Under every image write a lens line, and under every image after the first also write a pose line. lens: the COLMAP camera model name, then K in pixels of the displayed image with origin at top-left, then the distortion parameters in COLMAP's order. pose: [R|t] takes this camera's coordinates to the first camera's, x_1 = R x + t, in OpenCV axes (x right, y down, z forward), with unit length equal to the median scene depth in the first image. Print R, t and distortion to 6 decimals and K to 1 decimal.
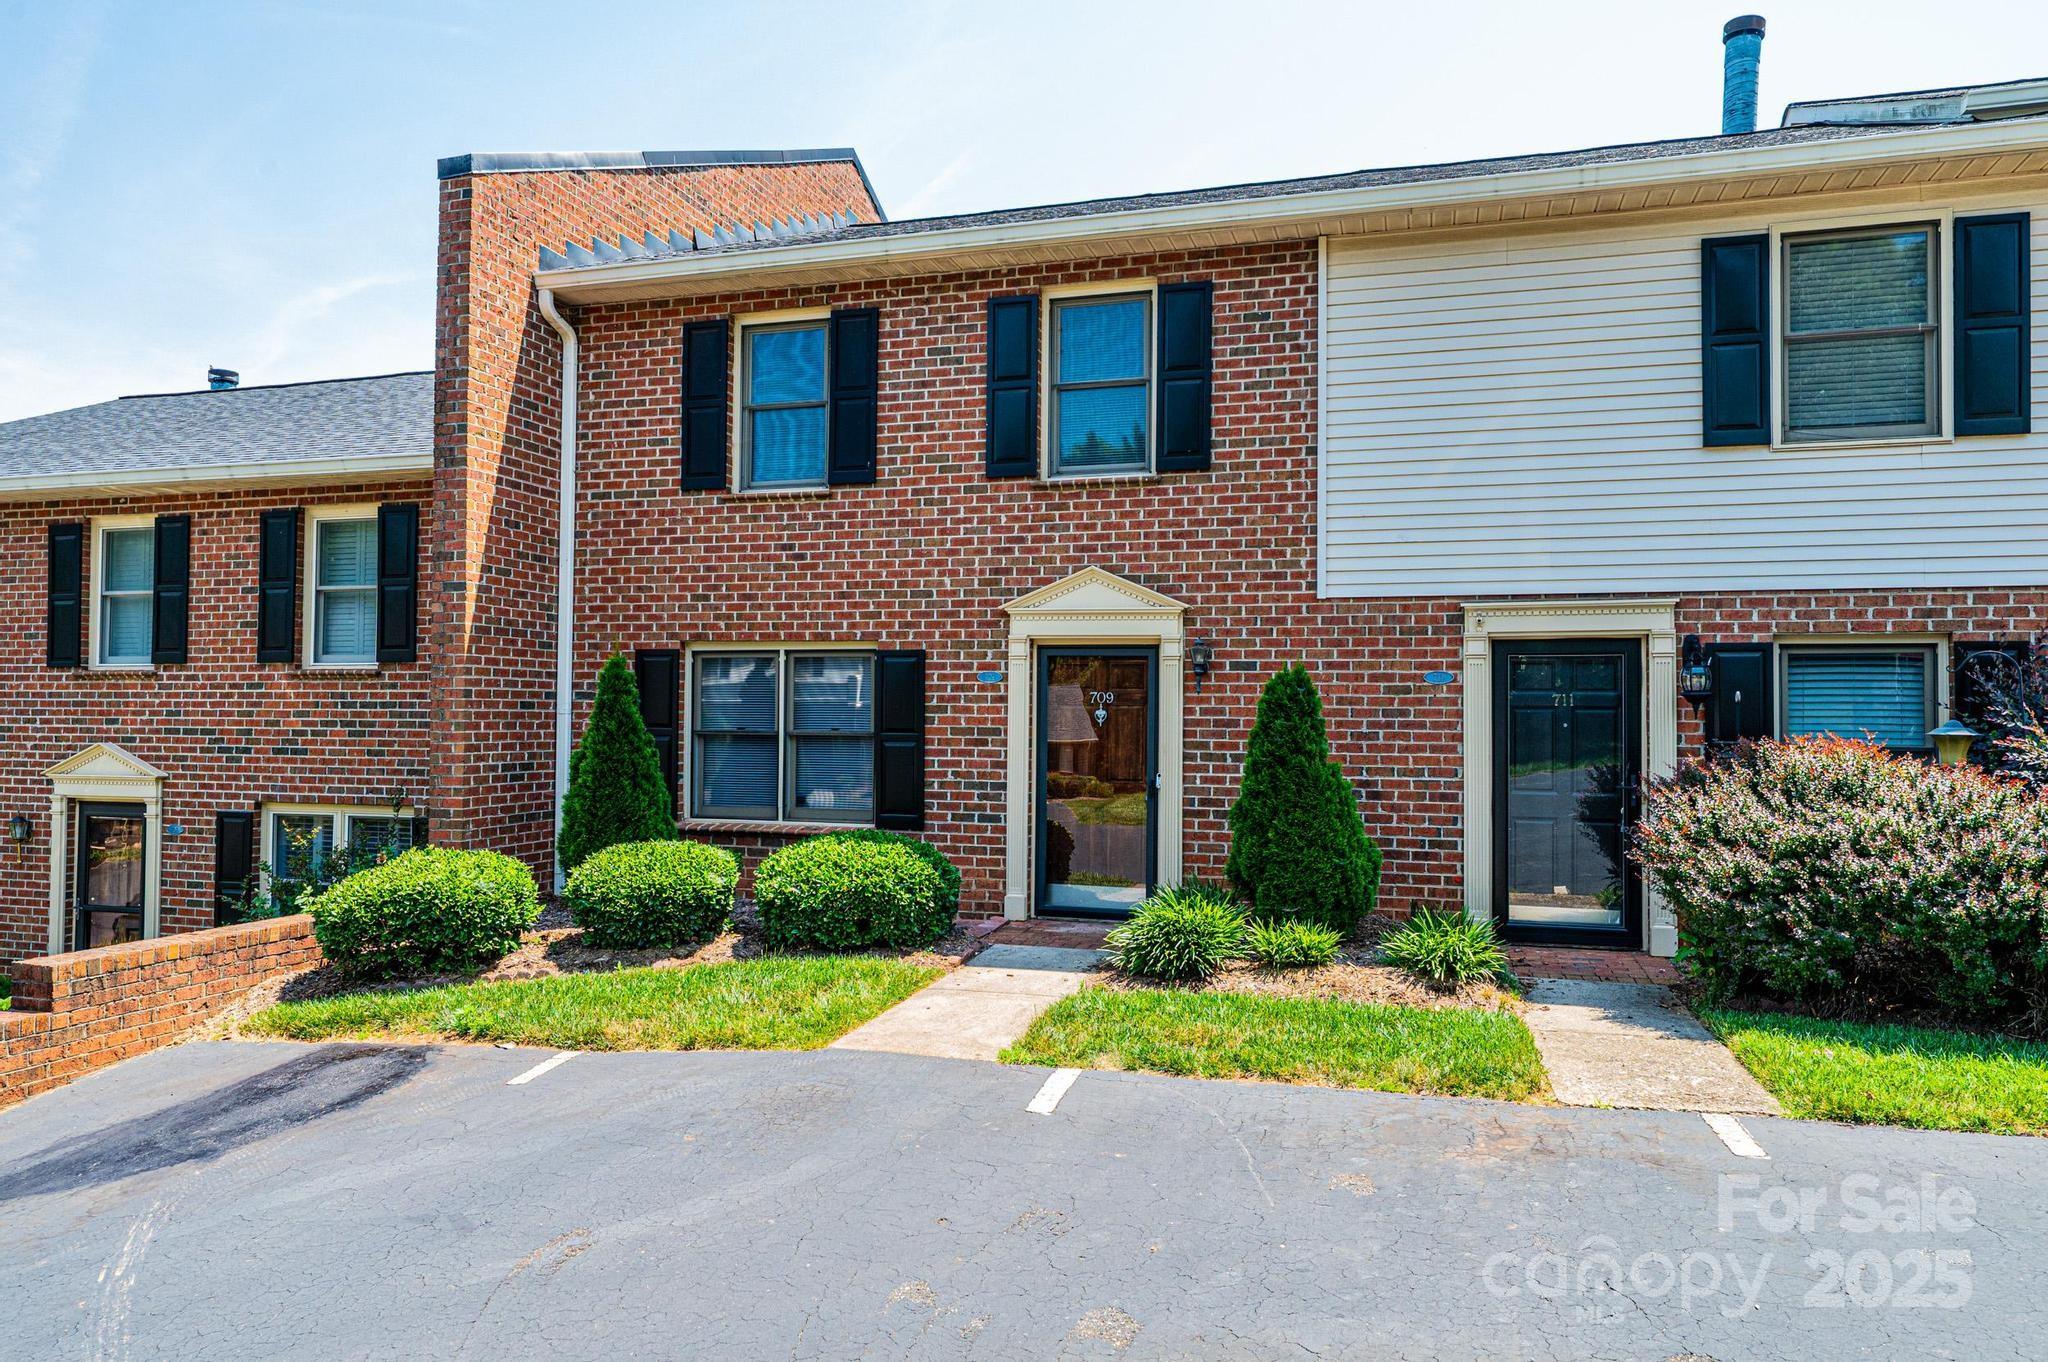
lens RADIAL K [[1340.4, 0, 1024.2], [0, 1340.4, 685.2], [0, 0, 1]] dist [0.001425, -0.000088]
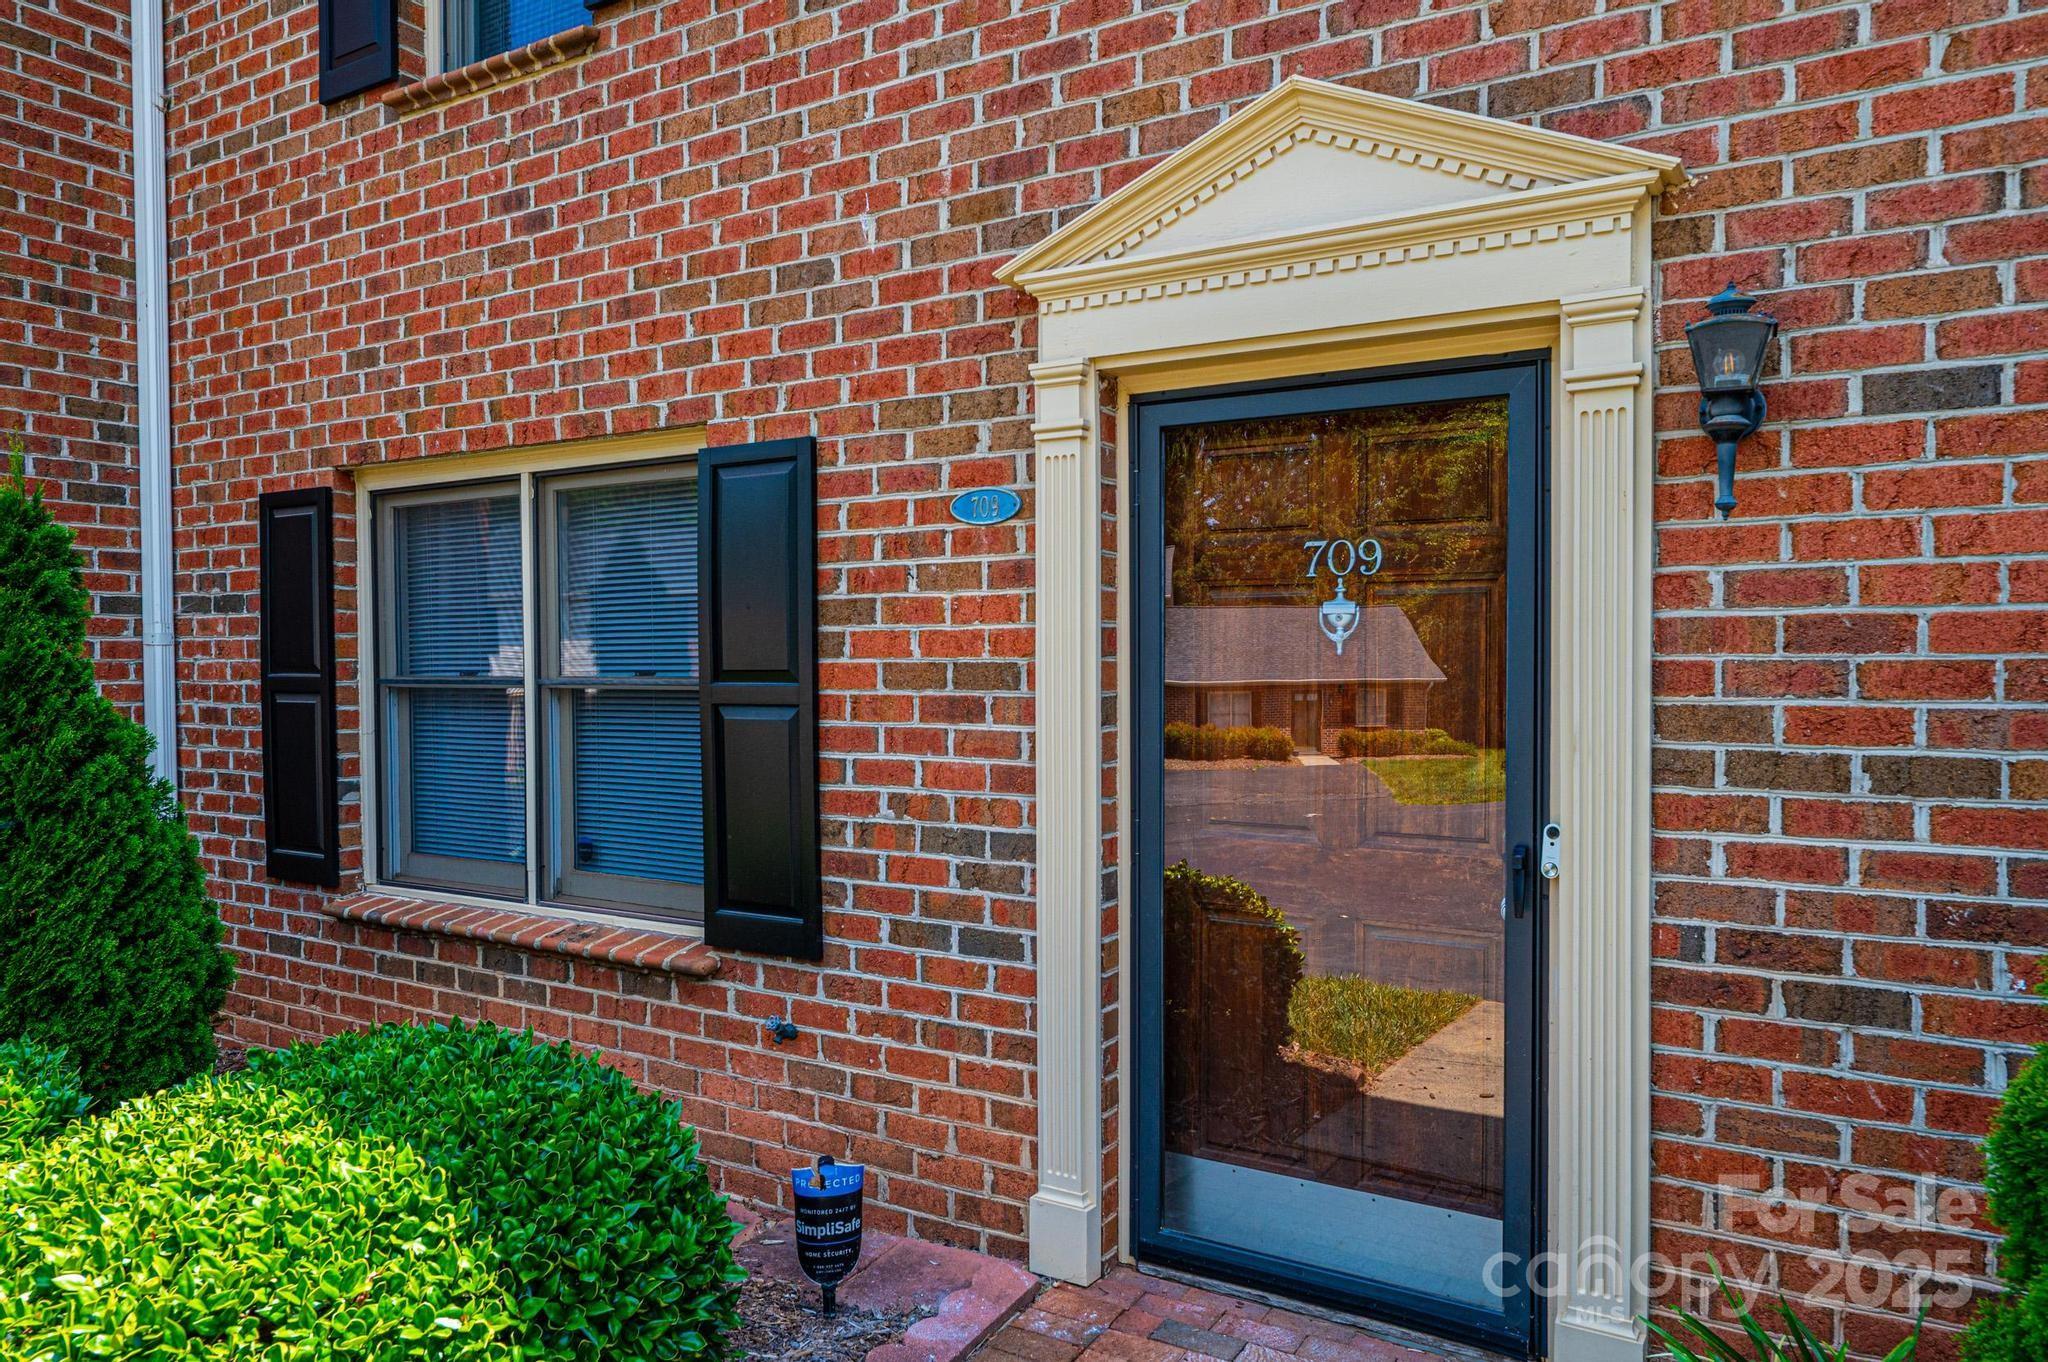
lens RADIAL K [[1340.4, 0, 1015.4], [0, 1340.4, 683.9], [0, 0, 1]] dist [0.001425, -0.000088]
pose [[0.963376, -0.008367, -0.268023, 0.066860], [0.020150, 0.998946, 0.041243, 0.023354], [0.267396, -0.045133, 0.962529, 0.690712]]
